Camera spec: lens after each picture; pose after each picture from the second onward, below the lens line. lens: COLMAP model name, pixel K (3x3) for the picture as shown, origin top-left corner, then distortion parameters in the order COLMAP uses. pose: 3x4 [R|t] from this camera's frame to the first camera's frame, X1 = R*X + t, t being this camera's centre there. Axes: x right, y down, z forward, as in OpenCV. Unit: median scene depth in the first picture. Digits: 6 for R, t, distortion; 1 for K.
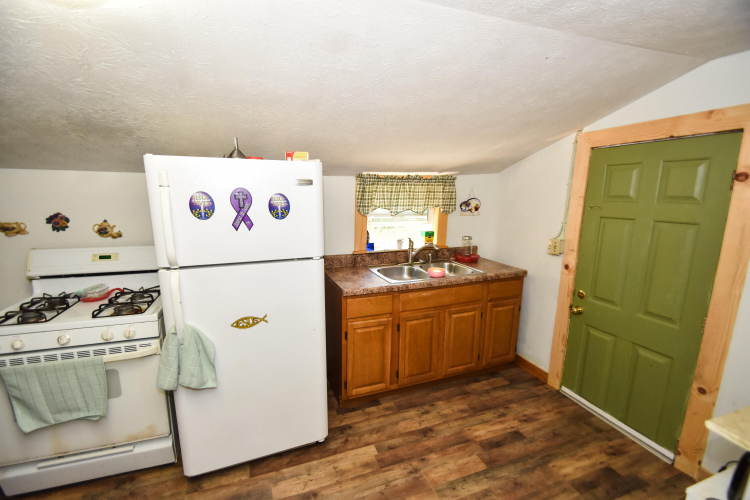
lens RADIAL K [[328.1, 0, 375.2], [0, 328.1, 255.5], [0, 0, 1]] dist [-0.005847, -0.006241]
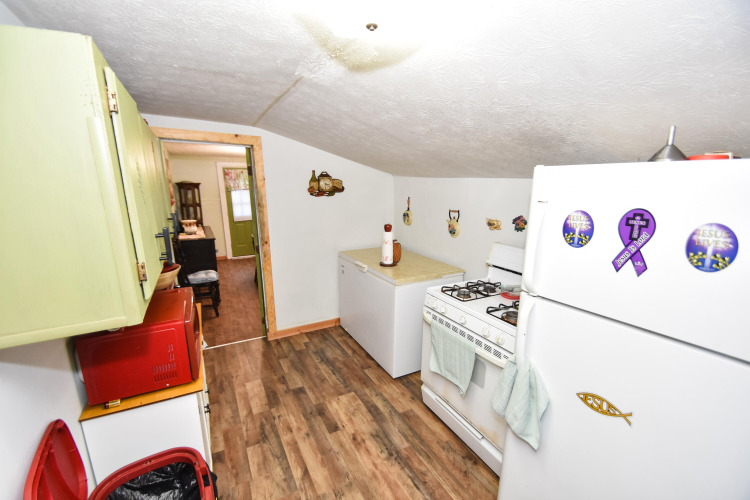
lens RADIAL K [[328.1, 0, 376.1], [0, 328.1, 254.0], [0, 0, 1]] dist [-0.005847, -0.006241]
pose [[0.129575, 0.204487, -0.970255, 0.145088], [-0.199073, 0.963946, 0.176572, -0.127611], [0.971381, 0.170273, 0.165611, 0.402344]]
